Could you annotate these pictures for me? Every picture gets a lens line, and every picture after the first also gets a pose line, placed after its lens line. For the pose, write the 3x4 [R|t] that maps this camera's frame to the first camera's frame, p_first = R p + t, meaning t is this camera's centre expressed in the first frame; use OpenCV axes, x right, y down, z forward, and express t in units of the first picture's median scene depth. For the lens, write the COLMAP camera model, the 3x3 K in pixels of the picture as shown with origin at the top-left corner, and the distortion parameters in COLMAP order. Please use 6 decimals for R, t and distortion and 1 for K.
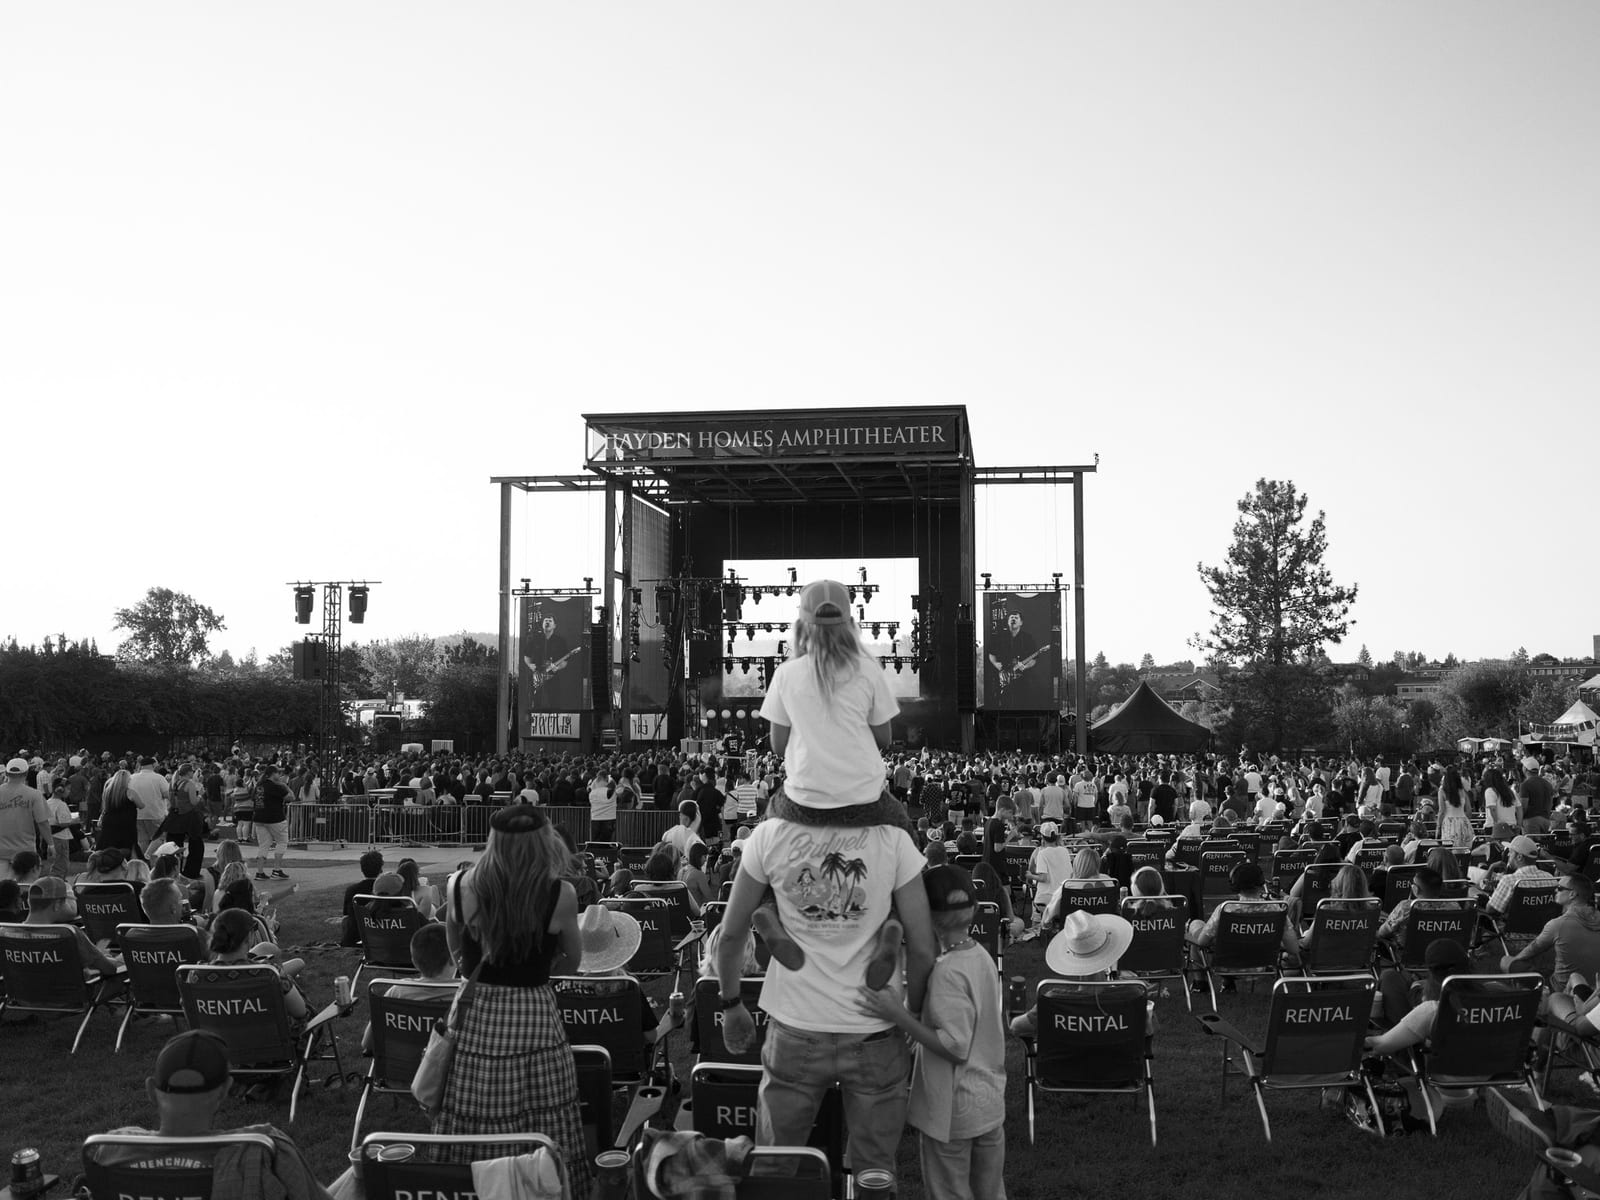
lens RADIAL K [[1175.8, 0, 800.0], [0, 1175.8, 600.0], [0, 0, 1]] dist [-0.012494, -0.001272]
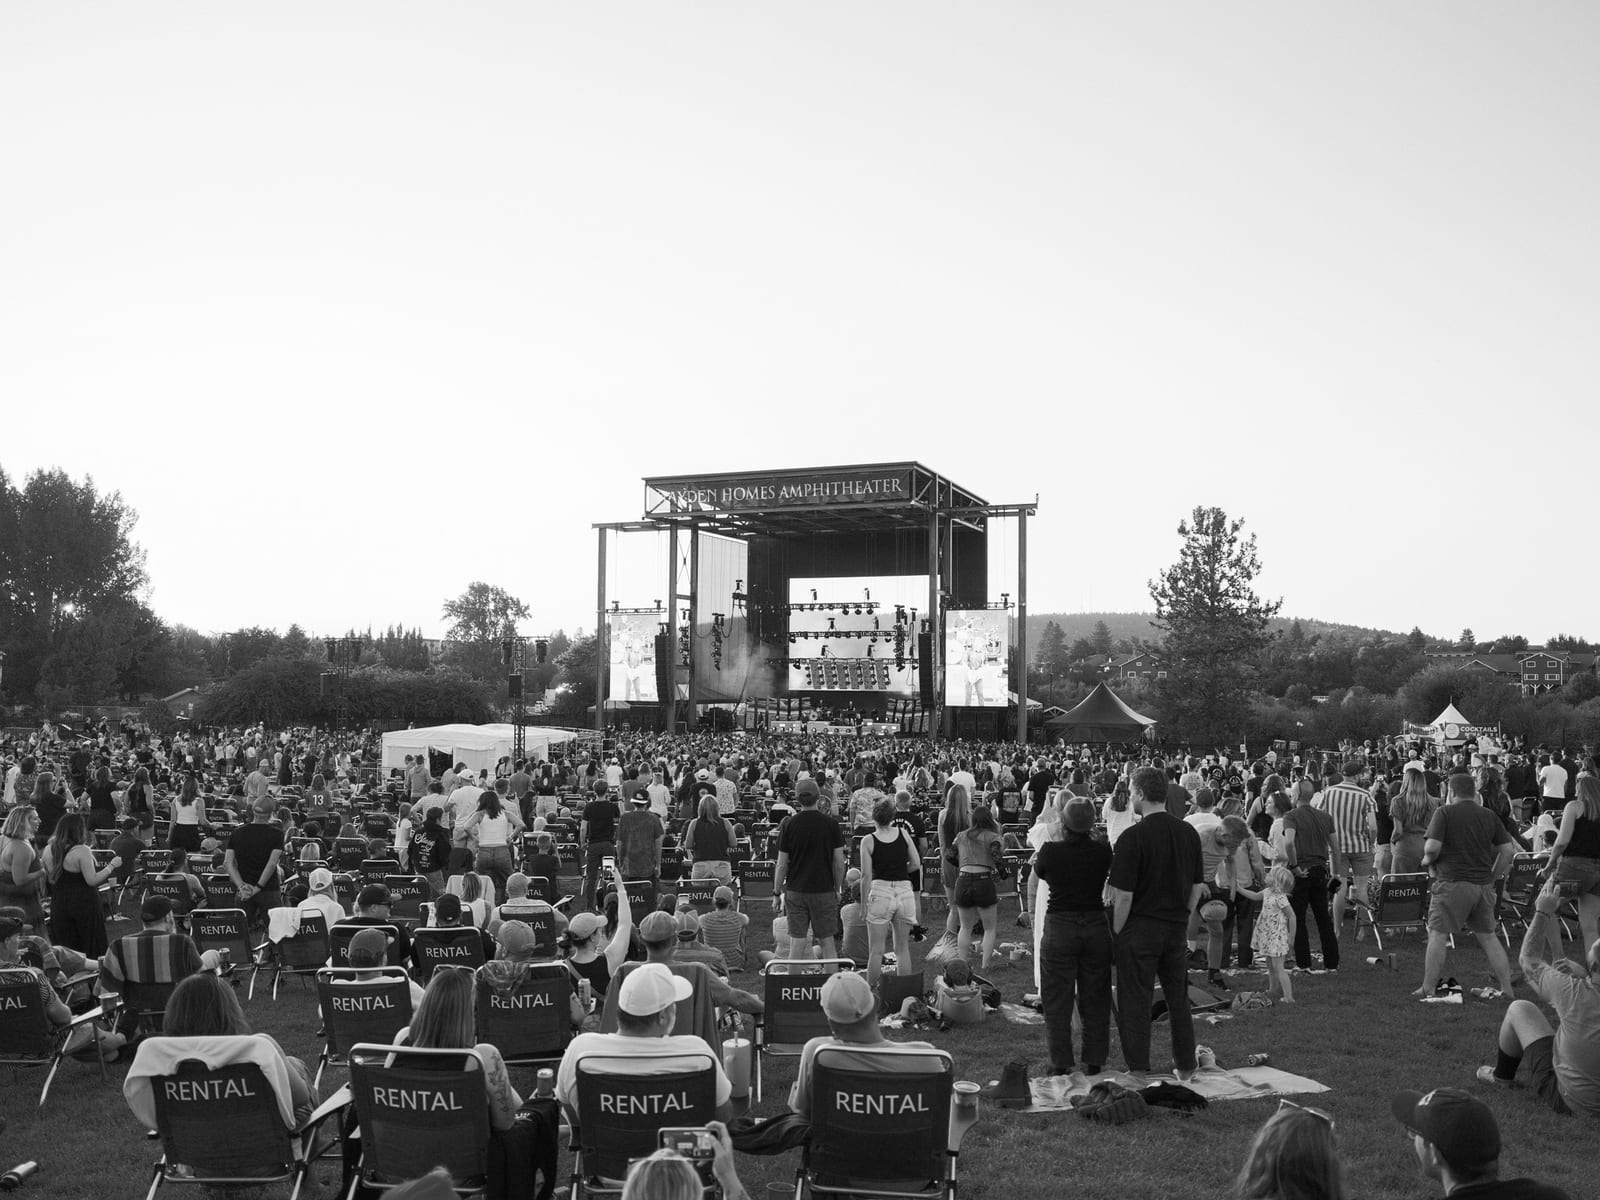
lens RADIAL K [[1175.8, 0, 800.0], [0, 1175.8, 600.0], [0, 0, 1]] dist [-0.012494, -0.001272]
pose [[0.964041, -0.012545, -0.265456, 0.290994], [0.018414, 0.999638, 0.019634, -0.037965], [0.265113, -0.023816, 0.963923, -0.197182]]
